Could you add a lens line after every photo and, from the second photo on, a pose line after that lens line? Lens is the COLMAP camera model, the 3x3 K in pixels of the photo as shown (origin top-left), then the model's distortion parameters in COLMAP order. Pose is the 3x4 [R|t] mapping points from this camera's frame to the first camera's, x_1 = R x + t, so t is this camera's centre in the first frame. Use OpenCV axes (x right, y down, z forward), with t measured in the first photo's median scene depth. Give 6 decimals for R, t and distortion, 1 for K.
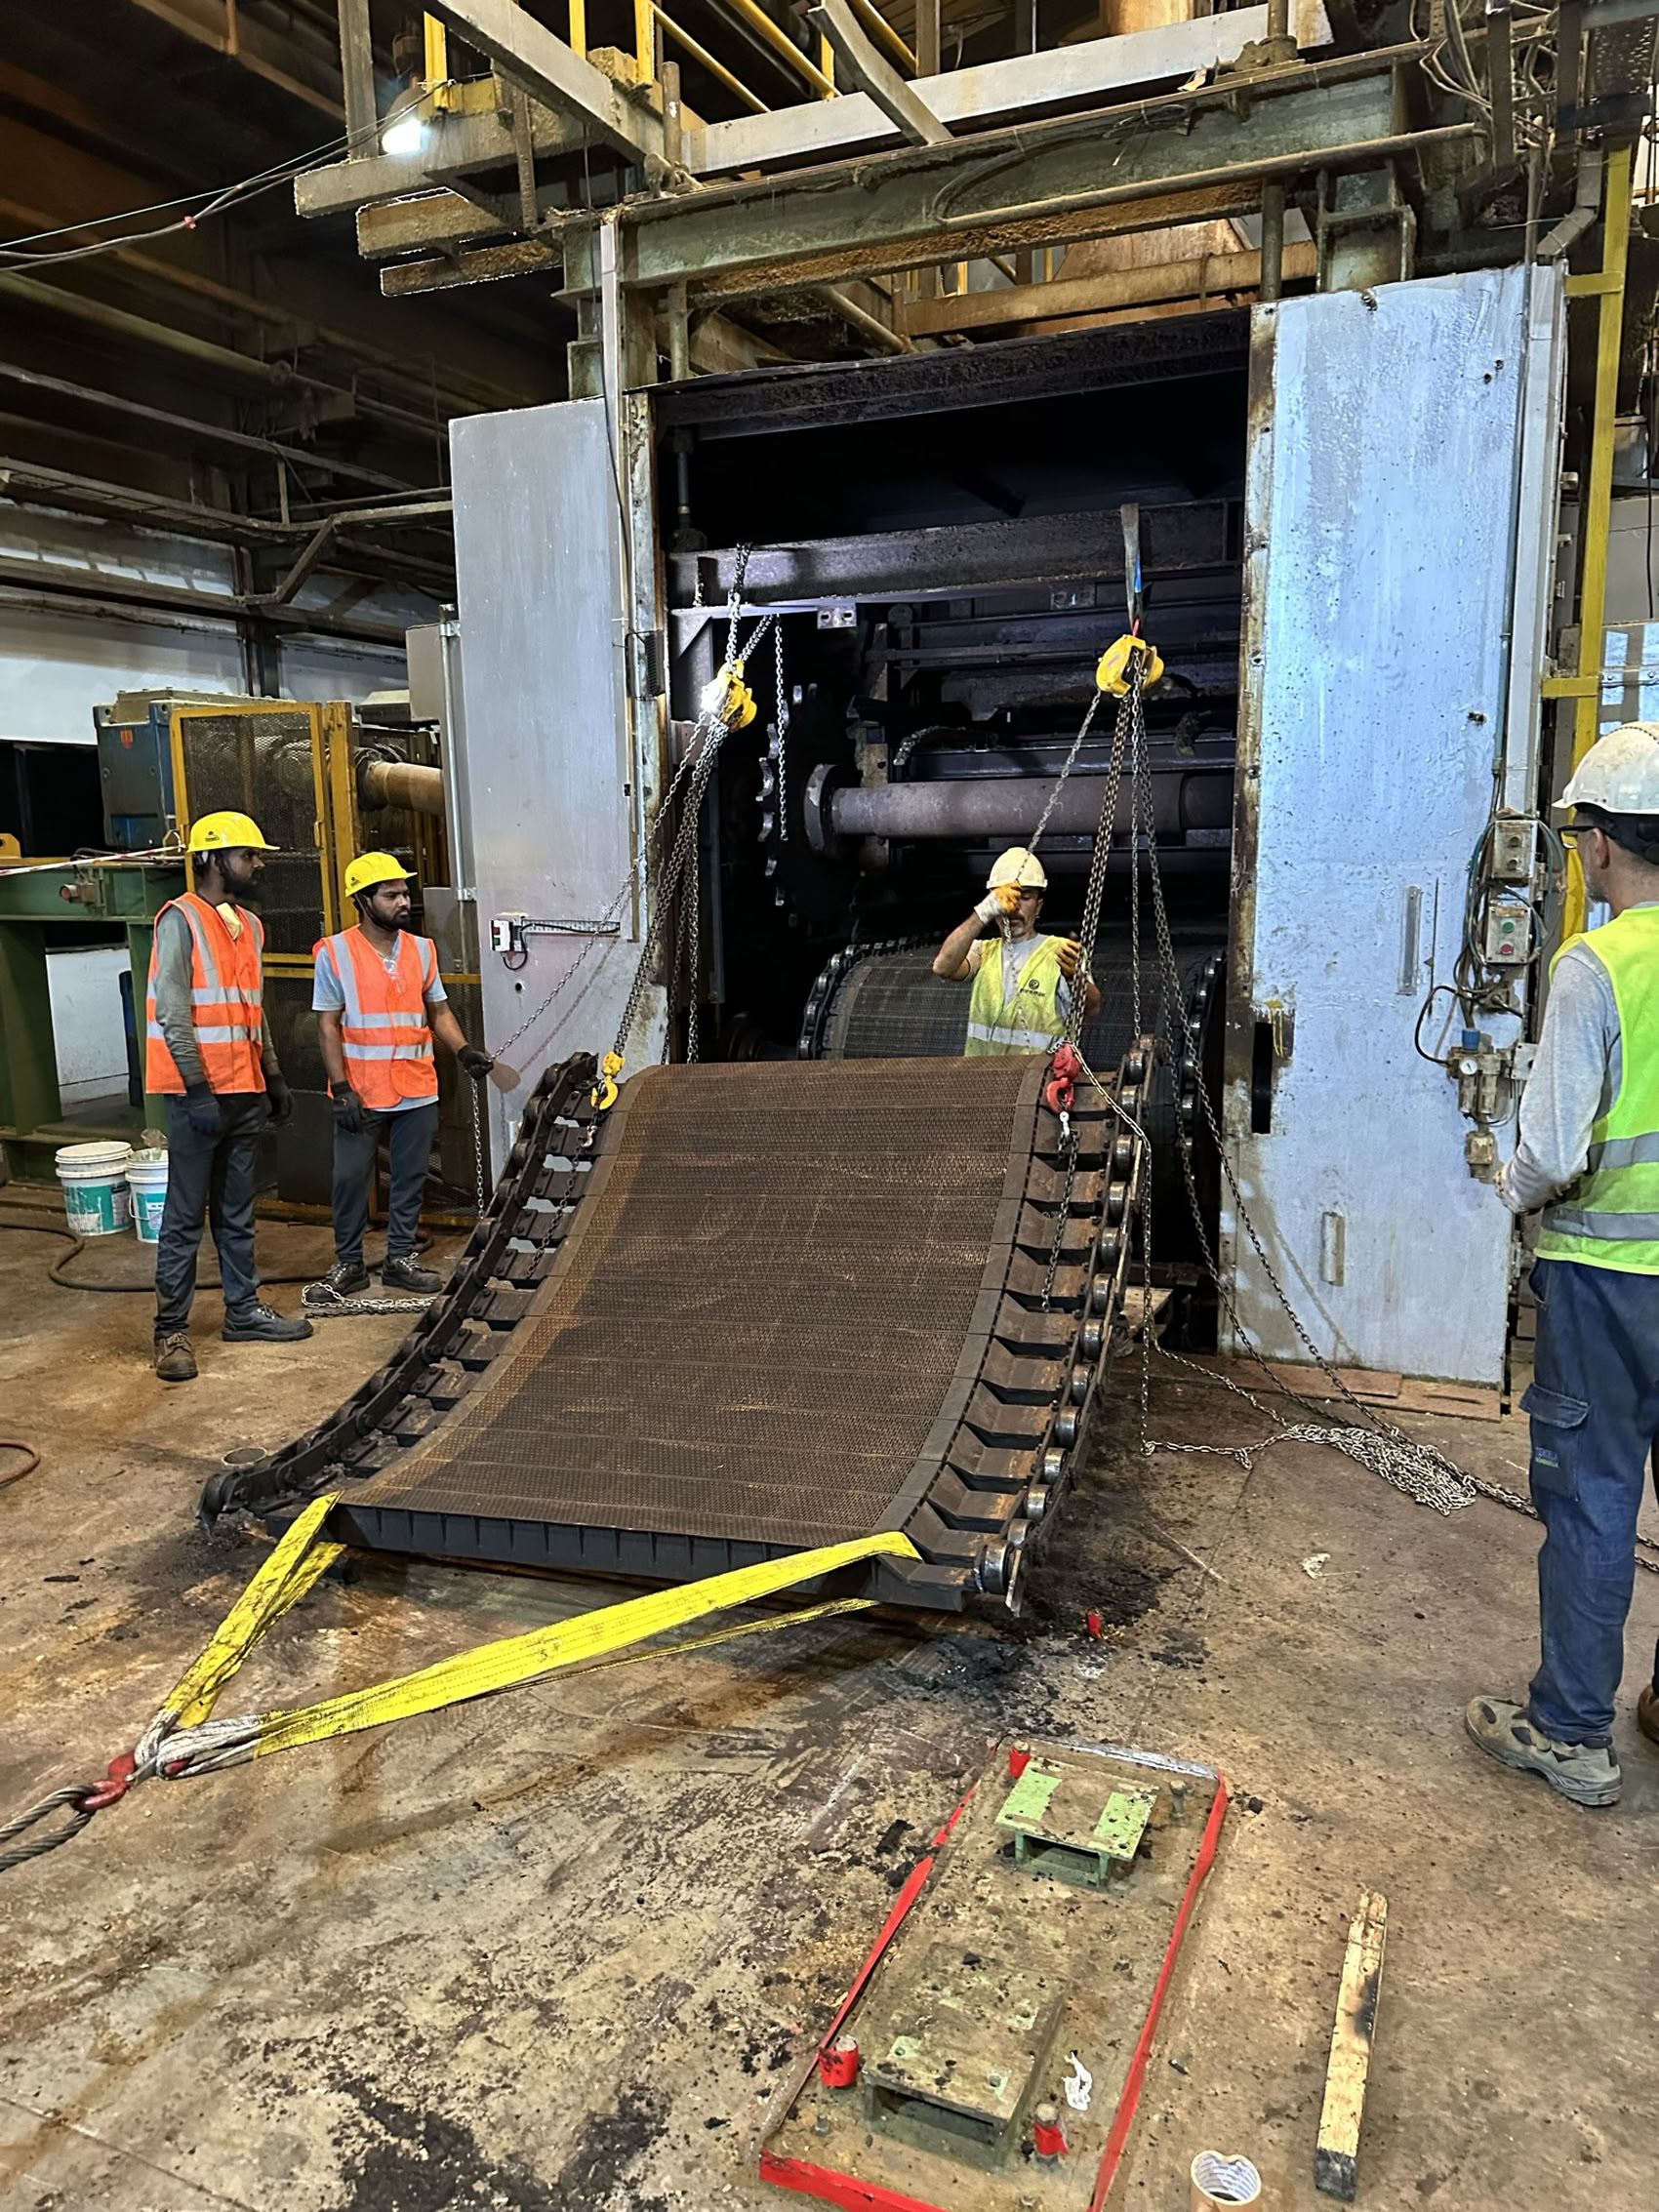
lens RADIAL K [[1570.4, 0, 848.4], [0, 1570.4, 1111.0], [0, 0, 1]] dist [0.028200, -0.042589]
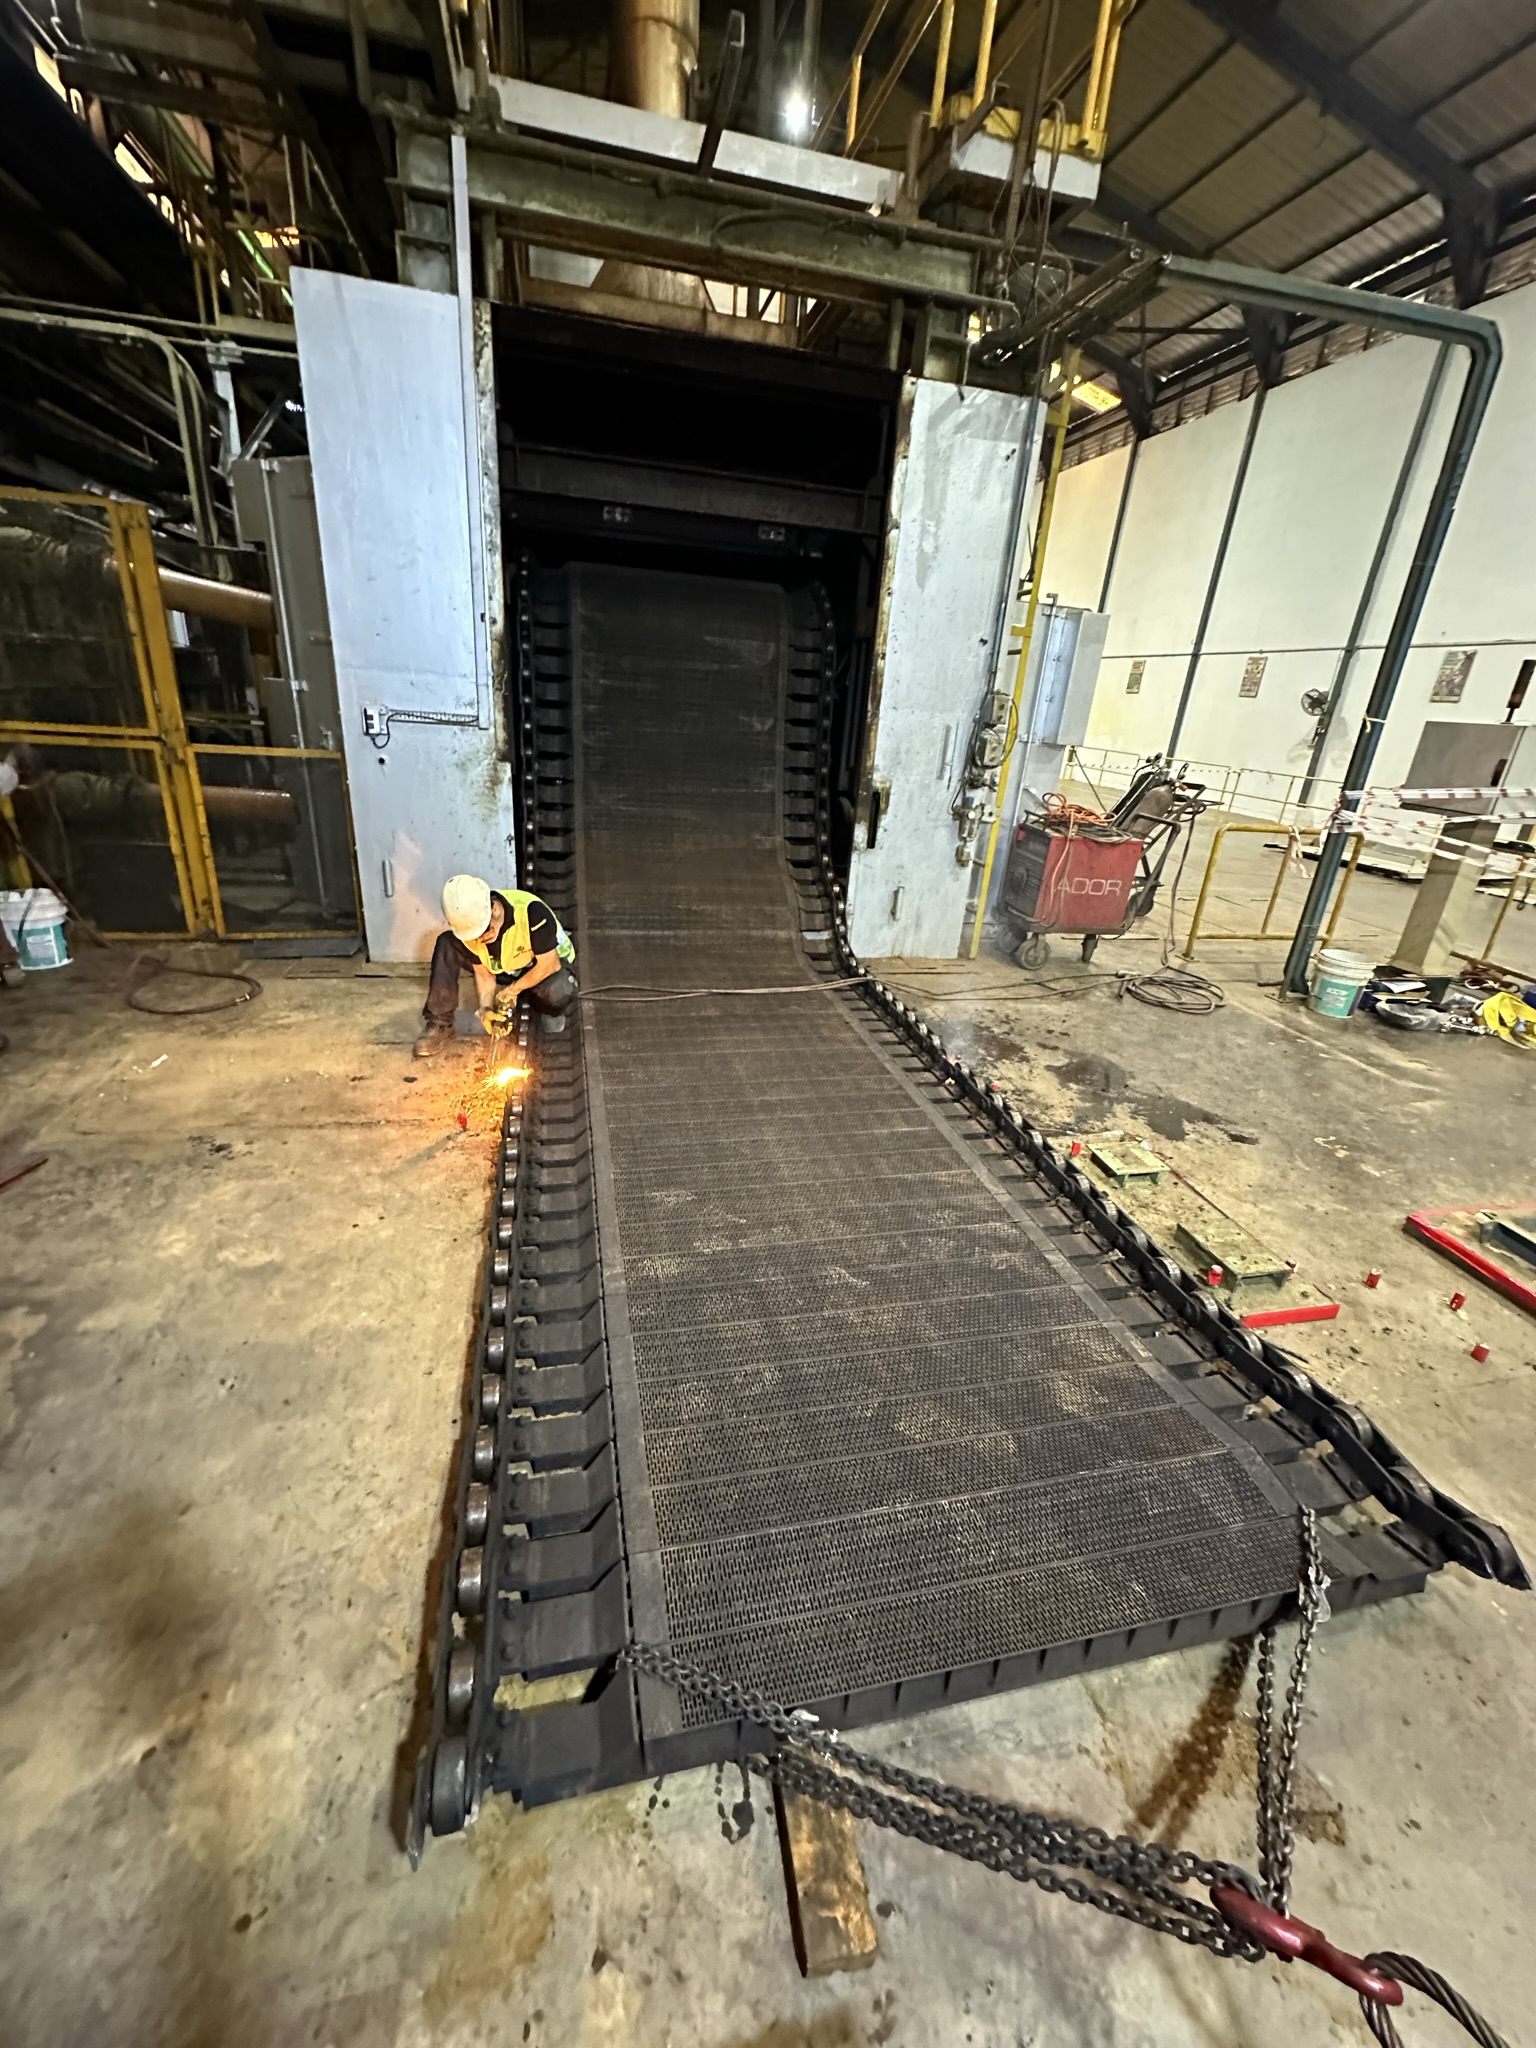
lens RADIAL K [[816.6, 0, 771.3], [0, 816.6, 1024.4], [0, 0, 1]] dist [-0.005689, 0.001268]
pose [[0.792213, -0.161451, 0.588500, -0.492971], [0.021272, 0.971087, 0.237777, -0.019632], [-0.609874, -0.175852, 0.772742, 0.236715]]
